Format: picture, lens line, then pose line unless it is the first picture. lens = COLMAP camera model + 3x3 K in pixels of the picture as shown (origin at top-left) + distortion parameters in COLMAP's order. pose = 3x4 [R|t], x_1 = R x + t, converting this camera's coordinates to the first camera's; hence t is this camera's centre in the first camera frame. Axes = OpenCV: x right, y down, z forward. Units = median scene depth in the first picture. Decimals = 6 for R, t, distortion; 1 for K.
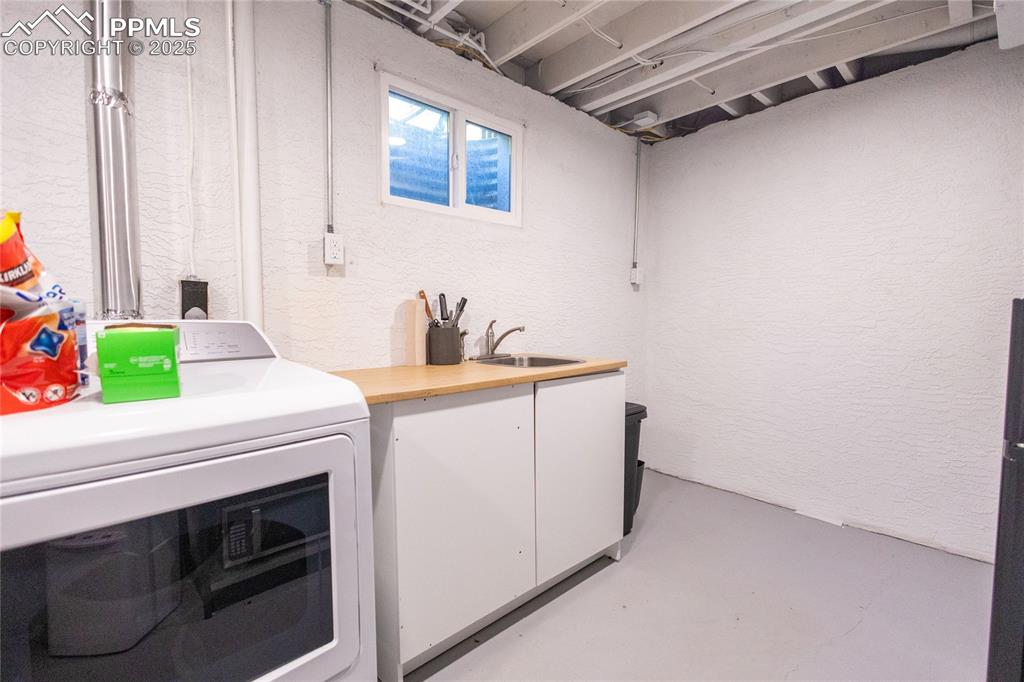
lens RADIAL K [[469.4, 0, 509.3], [0, 469.4, 343.0], [0, 0, 1]] dist [0.004314, 0.000266]
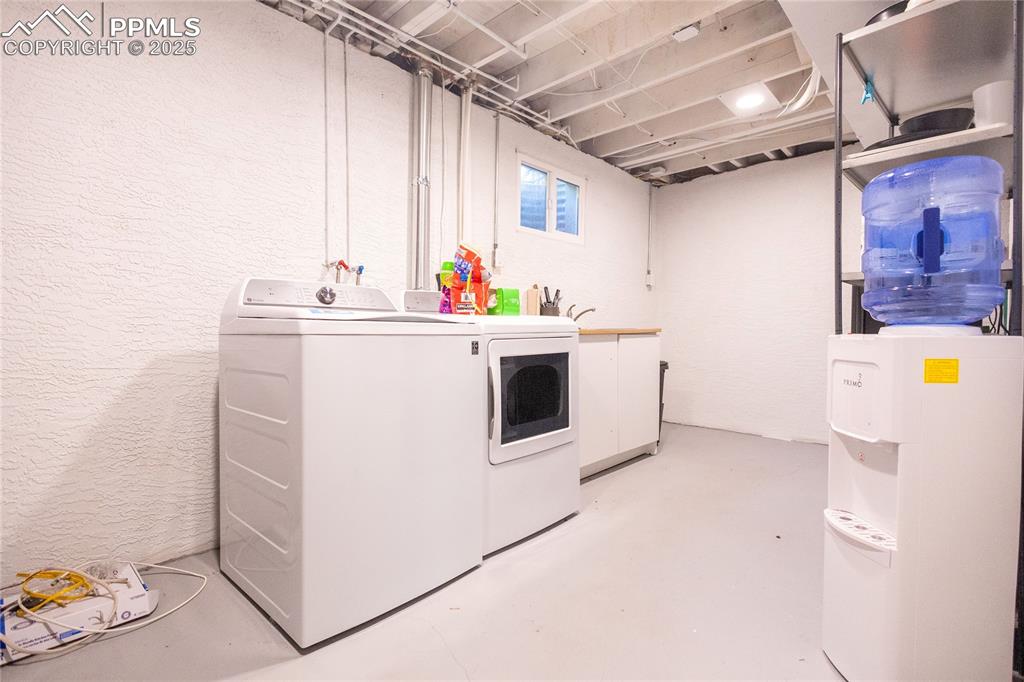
lens RADIAL K [[469.4, 0, 514.4], [0, 469.4, 335.6], [0, 0, 1]] dist [0.004314, 0.000266]
pose [[0.997884, 0.002899, 0.064949, -0.313100], [-0.000368, 0.999241, -0.038956, 0.109669], [-0.065013, 0.038850, 0.997128, -0.510209]]
